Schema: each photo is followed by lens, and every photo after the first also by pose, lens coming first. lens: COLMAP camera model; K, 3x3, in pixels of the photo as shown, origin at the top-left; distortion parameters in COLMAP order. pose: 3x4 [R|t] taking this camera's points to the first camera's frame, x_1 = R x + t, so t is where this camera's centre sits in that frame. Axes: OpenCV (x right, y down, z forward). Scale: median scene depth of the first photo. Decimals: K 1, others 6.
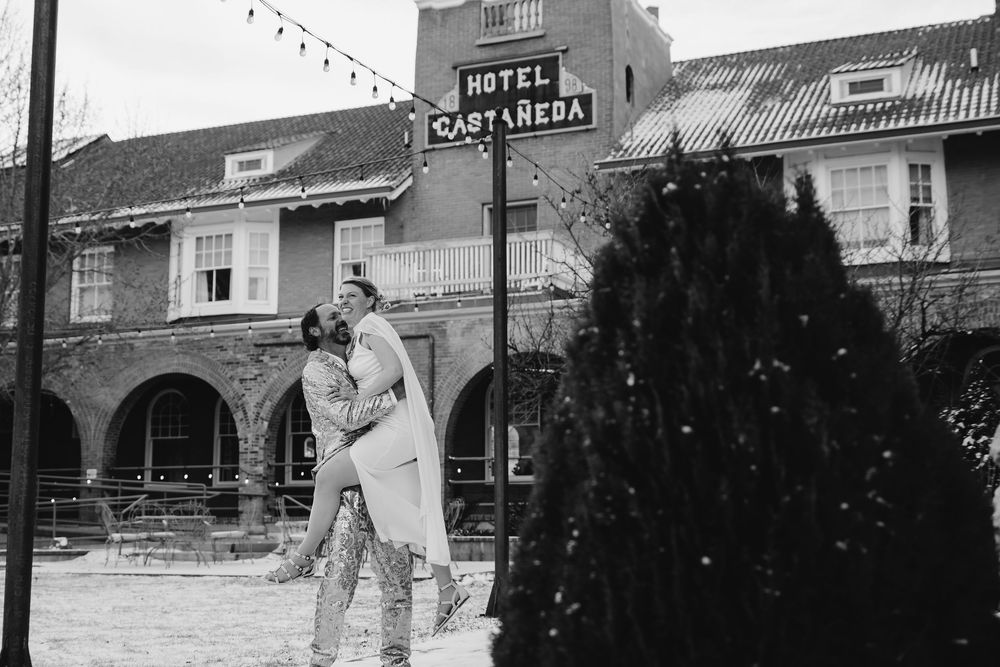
lens RADIAL K [[1379.6, 0, 482.3], [0, 1379.6, 334.7], [0, 0, 1]] dist [-0.000485, 0.027312]
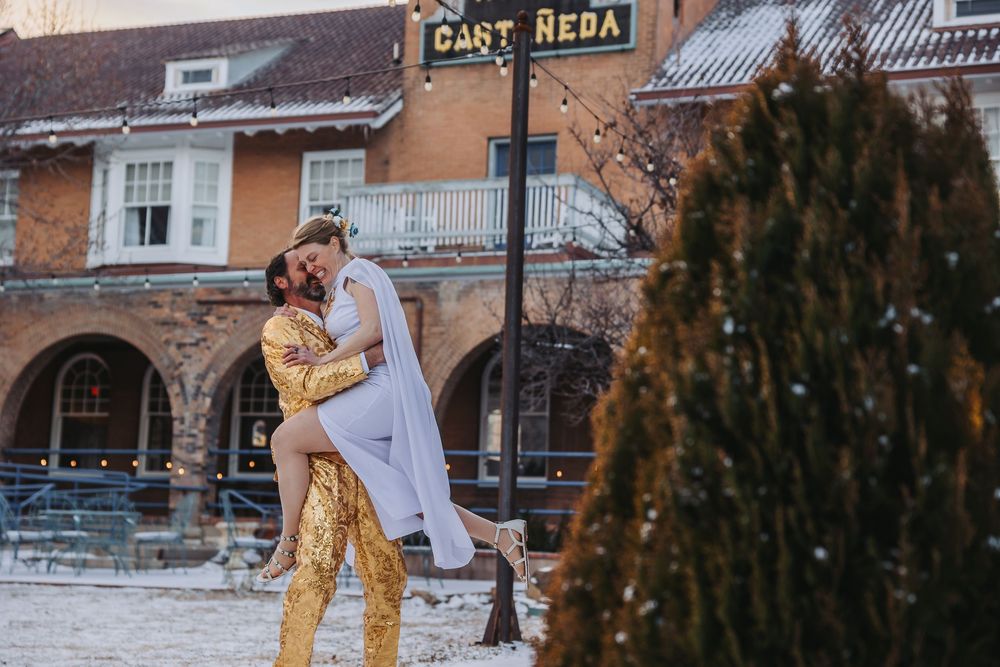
lens RADIAL K [[1709.1, 0, 500.0], [0, 1709.1, 333.5], [0, 0, 1]] dist [0.181116, -0.062210]
pose [[0.999112, 0.039642, 0.014278, -0.003236], [-0.039877, 0.999067, 0.016606, 0.002175], [-0.013607, -0.017160, 0.999760, 0.000795]]
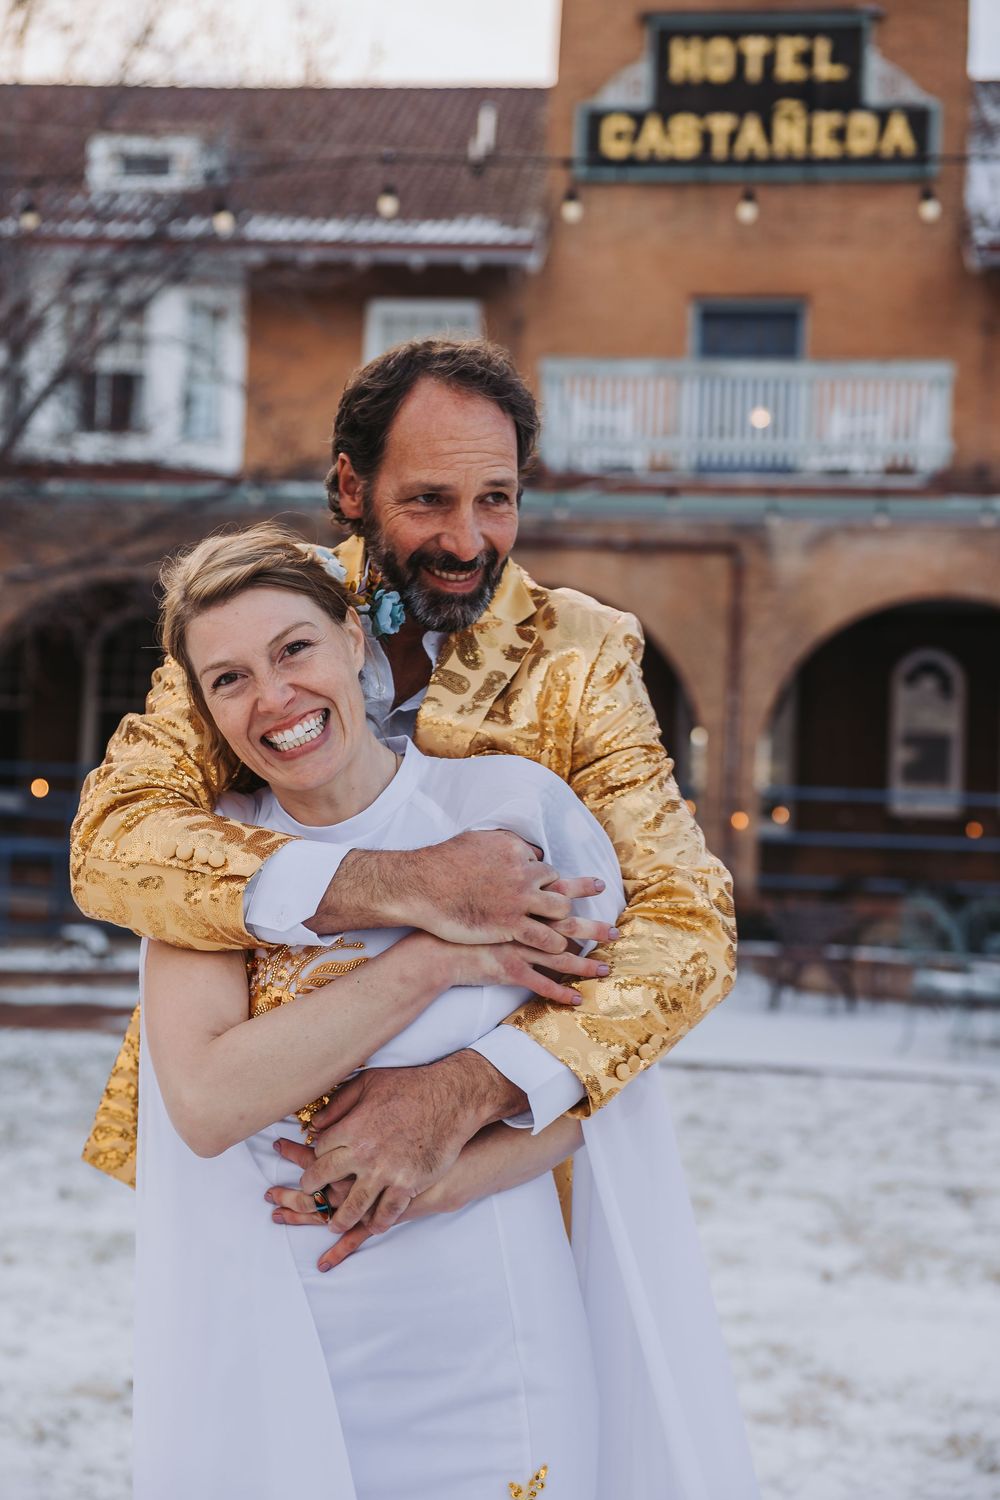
lens RADIAL K [[2158.2, 0, 500.0], [0, 2158.2, 750.0], [0, 0, 1]] dist [0.152890, -0.001408]
pose [[0.951898, 0.054572, 0.301517, -0.337404], [-0.080913, 0.993852, 0.075568, 0.020338], [-0.295540, -0.096330, 0.950461, 0.242312]]
